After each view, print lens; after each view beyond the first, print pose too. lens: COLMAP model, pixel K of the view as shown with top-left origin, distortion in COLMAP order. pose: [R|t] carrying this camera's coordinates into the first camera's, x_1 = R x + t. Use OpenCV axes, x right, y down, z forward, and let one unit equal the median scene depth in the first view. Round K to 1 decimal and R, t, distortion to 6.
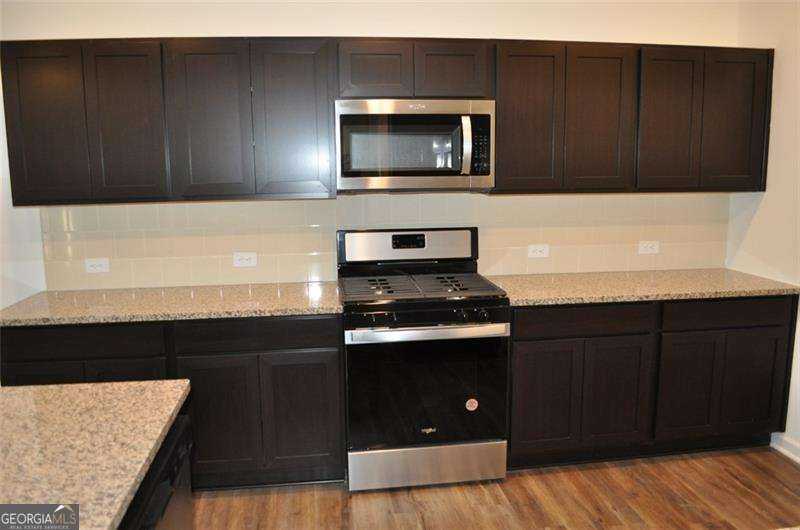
lens RADIAL K [[633.3, 0, 398.8], [0, 633.3, 265.1], [0, 0, 1]] dist [-0.069997, -0.009811]
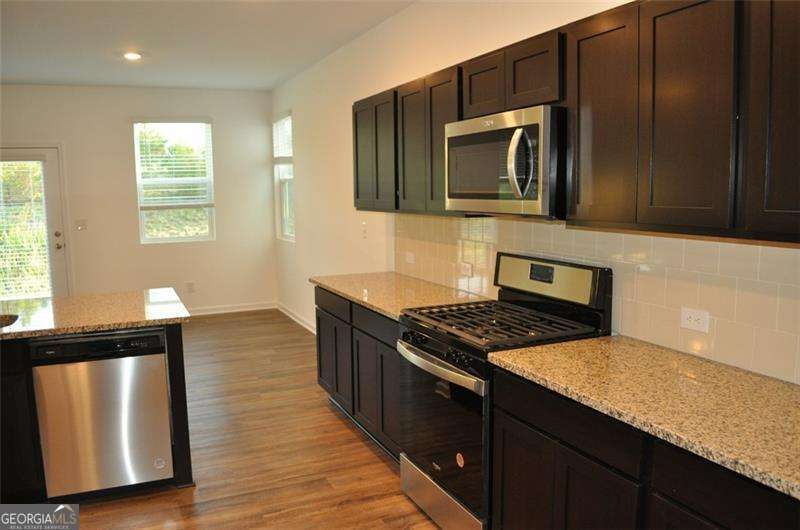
lens RADIAL K [[633.3, 0, 401.1], [0, 633.3, 262.6], [0, 0, 1]] dist [-0.069997, -0.009811]
pose [[0.298538, 0.121332, -0.946654, 0.863683], [-0.139882, 0.986737, 0.082356, -0.107140], [0.944091, 0.107833, 0.311550, 0.607112]]
